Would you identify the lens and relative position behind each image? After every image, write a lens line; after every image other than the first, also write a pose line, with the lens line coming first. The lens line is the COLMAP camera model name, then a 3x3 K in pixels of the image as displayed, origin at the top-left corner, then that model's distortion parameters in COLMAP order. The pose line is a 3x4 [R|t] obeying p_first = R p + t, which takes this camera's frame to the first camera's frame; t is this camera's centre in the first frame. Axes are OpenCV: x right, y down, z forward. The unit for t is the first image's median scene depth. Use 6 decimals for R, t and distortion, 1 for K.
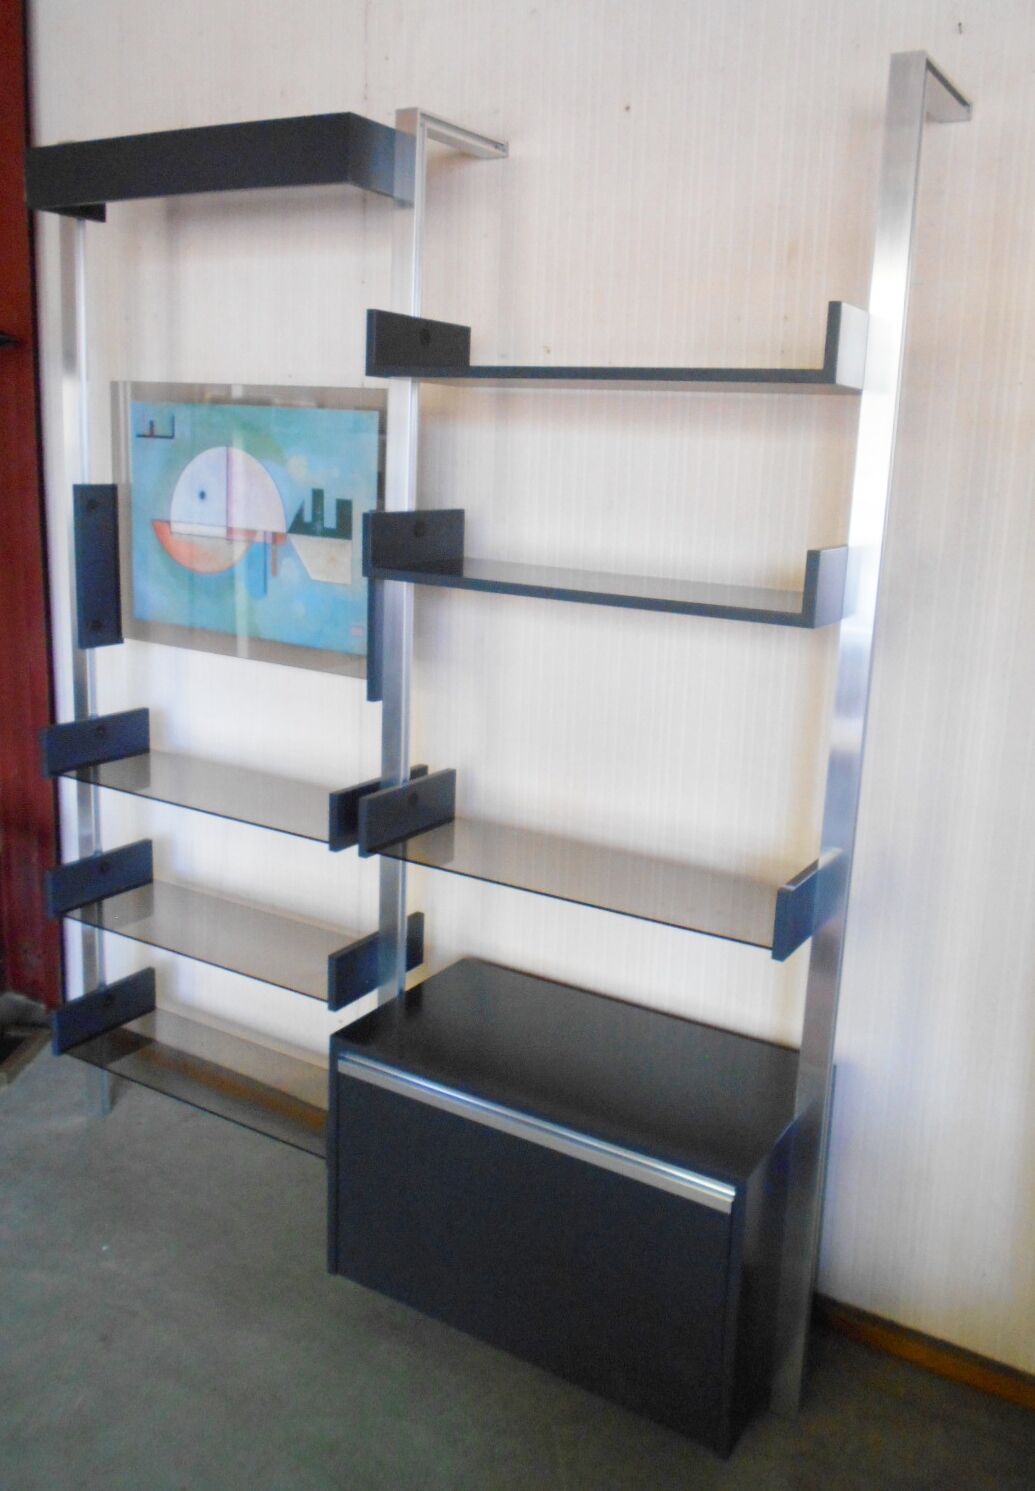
lens RADIAL K [[1254.1, 0, 558.8], [0, 1254.1, 698.6], [0, 0, 1]] dist [-0.001058, 0.002419]
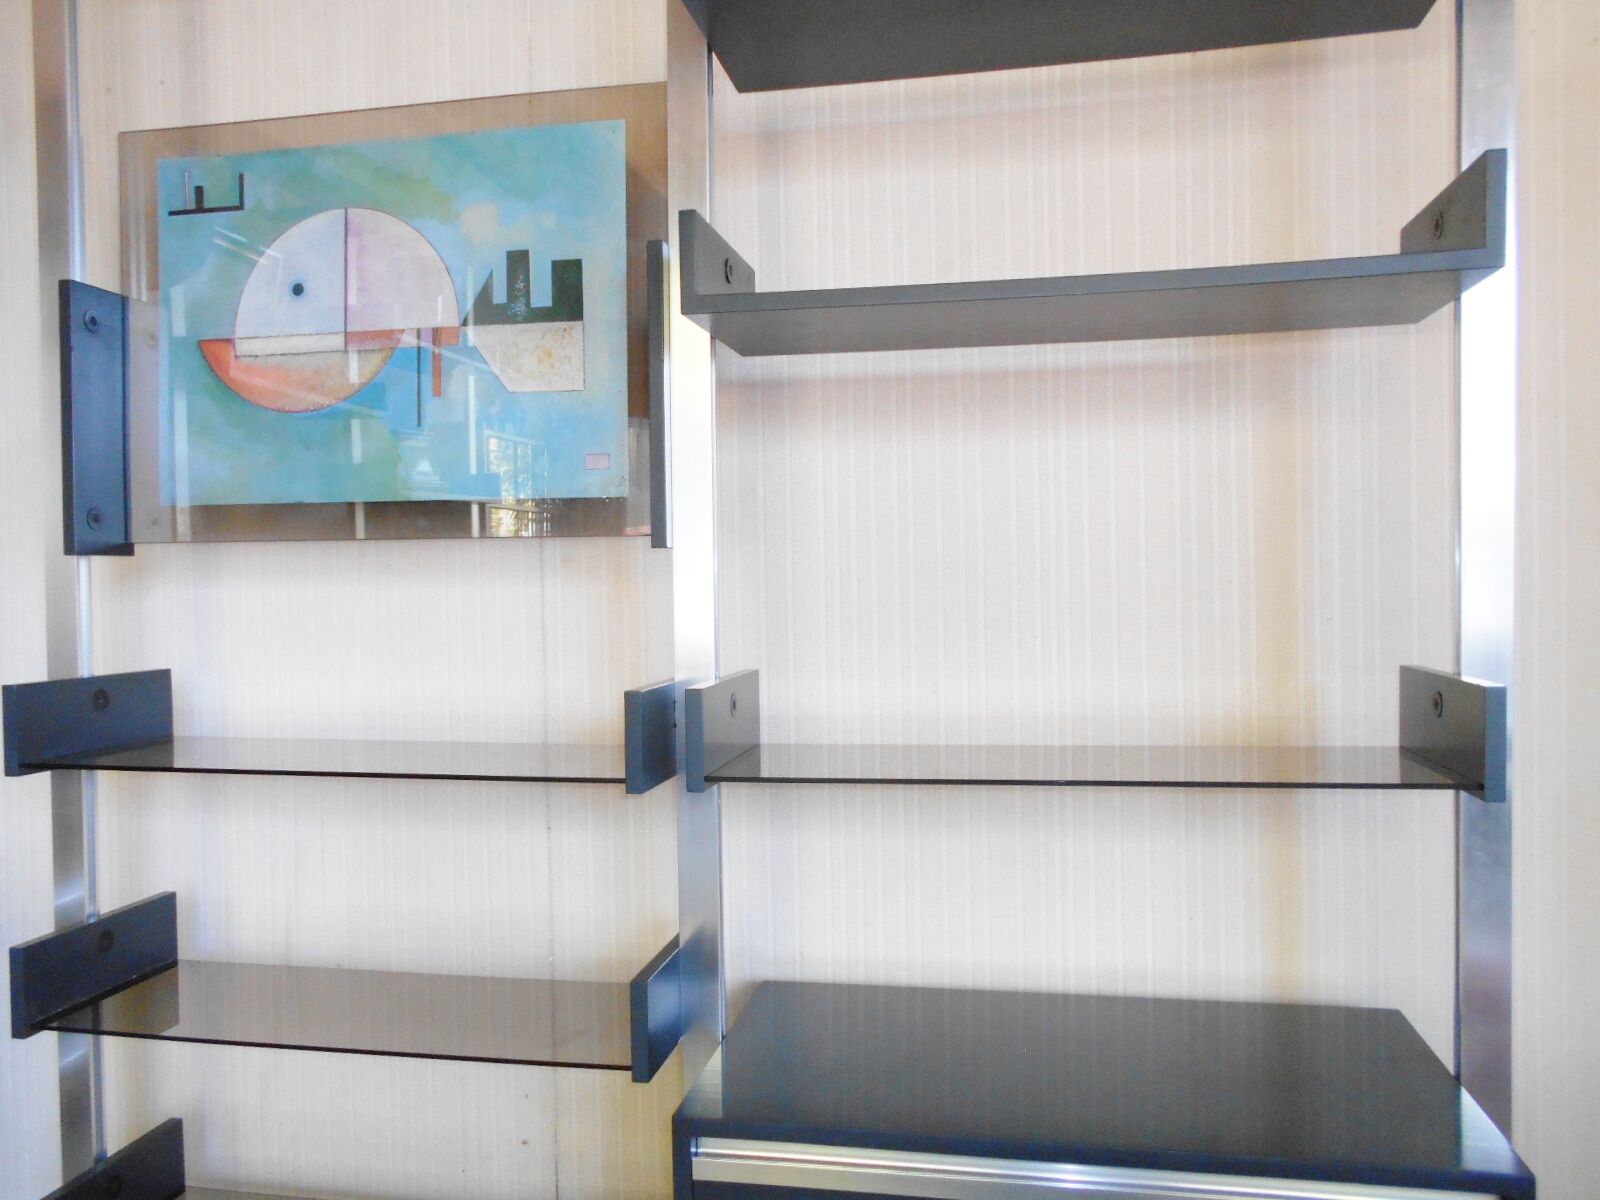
lens RADIAL K [[1254.5, 0, 833.6], [0, 1254.5, 601.2], [0, 0, 1]] dist [-0.035057, 0.003632]
pose [[0.939745, -0.057951, 0.336929, -0.259816], [0.120205, 0.978610, -0.166952, 0.133825], [-0.320048, 0.197392, 0.926610, 0.376143]]
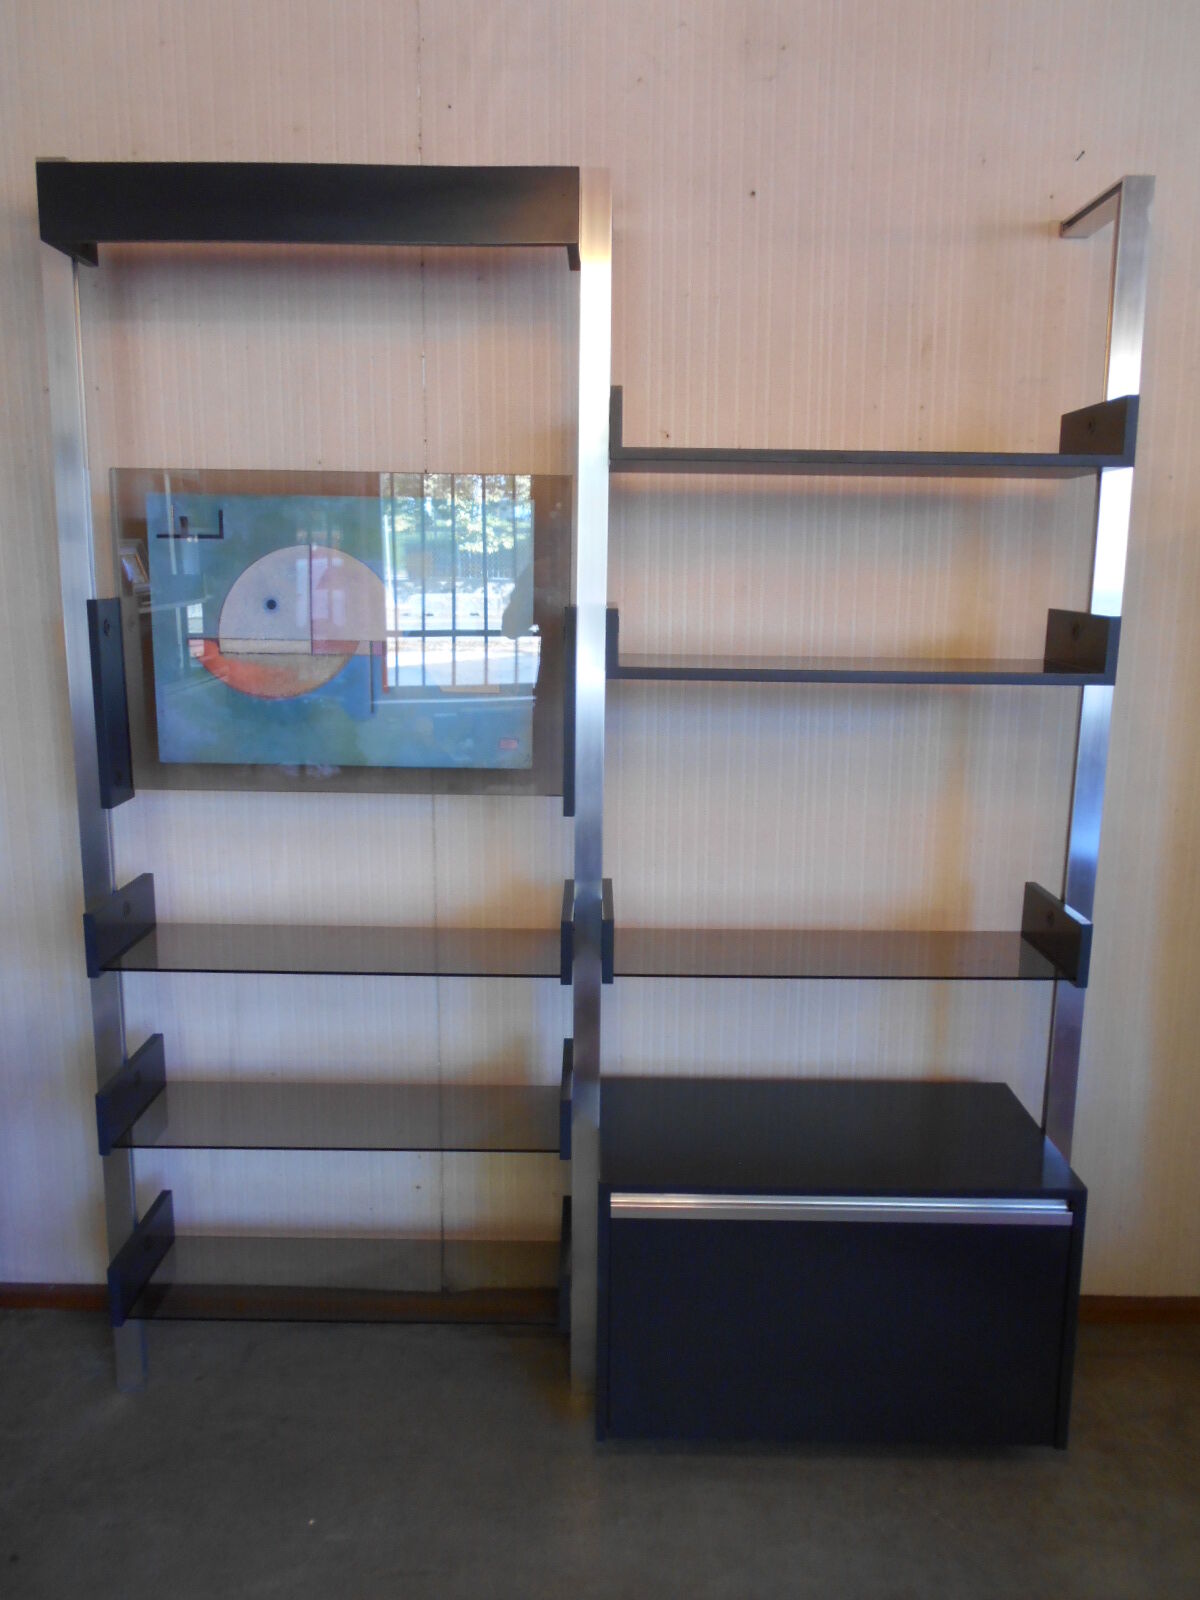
lens RADIAL K [[1254.8, 0, 600.0], [0, 1254.8, 800.0], [0, 0, 1]] dist [-0.001913, -0.000468]
pose [[0.865634, -0.127881, 0.484070, -0.534113], [0.125429, 0.991390, 0.037605, -0.038531], [-0.484711, 0.028164, 0.874221, 0.174538]]
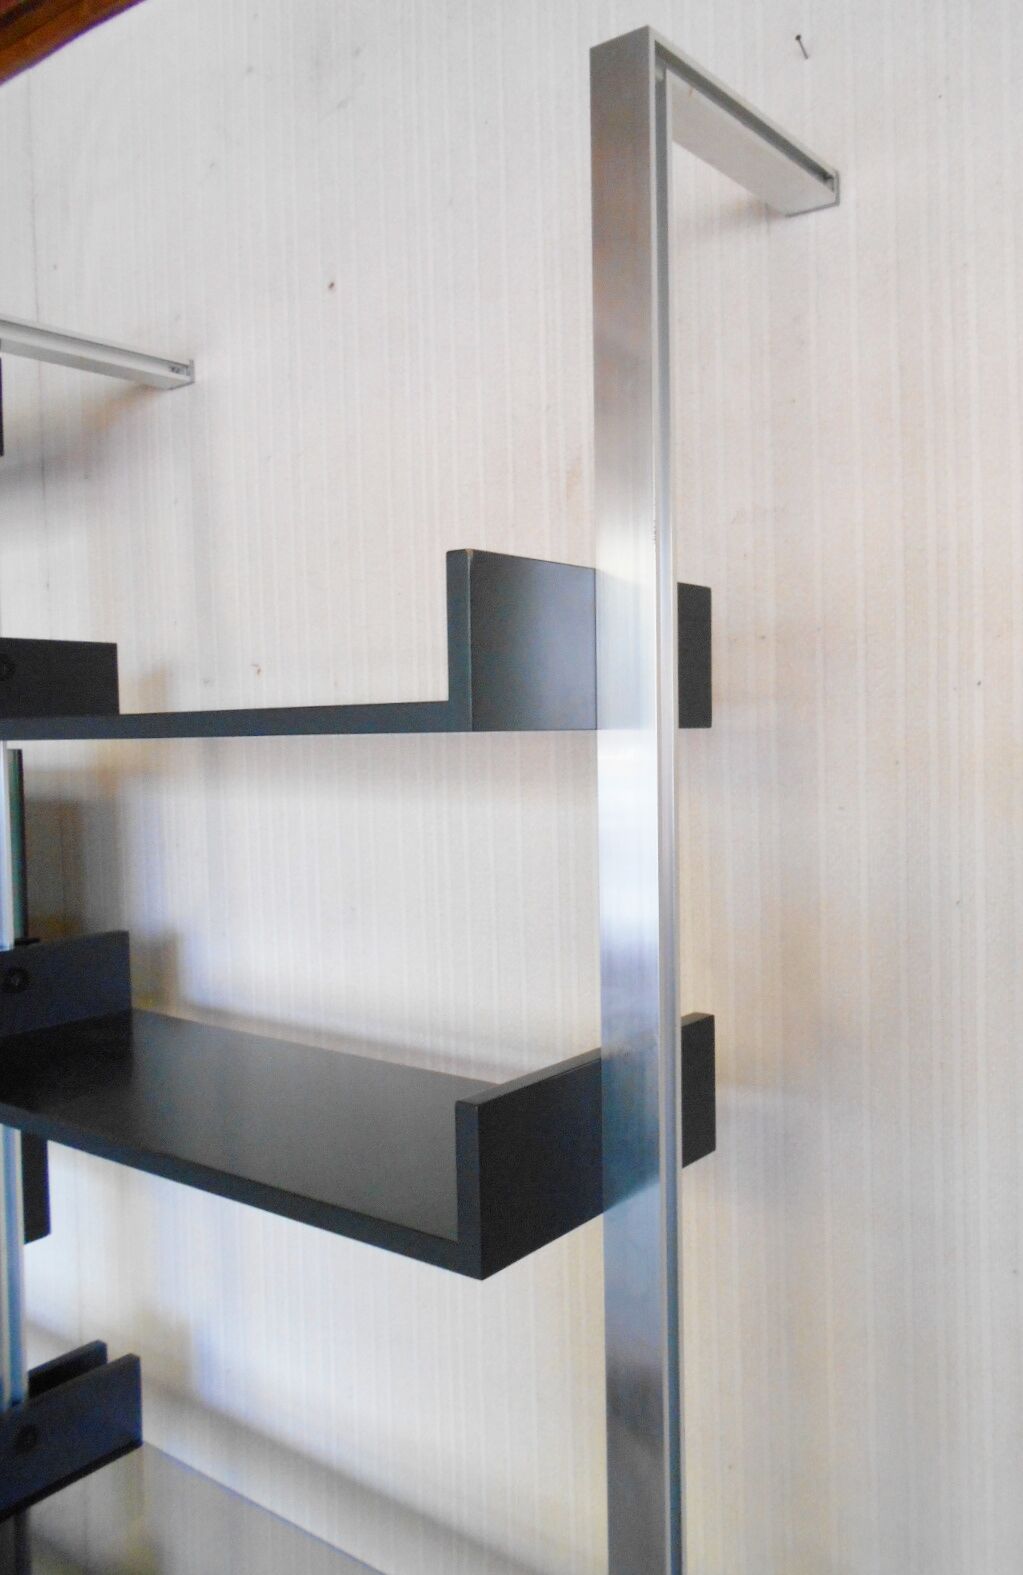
lens RADIAL K [[1280.8, 0, 547.1], [0, 1280.8, 786.2], [0, 0, 1]] dist [-0.003446, -0.002509]
pose [[0.991922, -0.055757, -0.113938, 0.195210], [0.037410, 0.986850, -0.157248, -0.107101], [0.121207, 0.151715, 0.980964, 0.379544]]
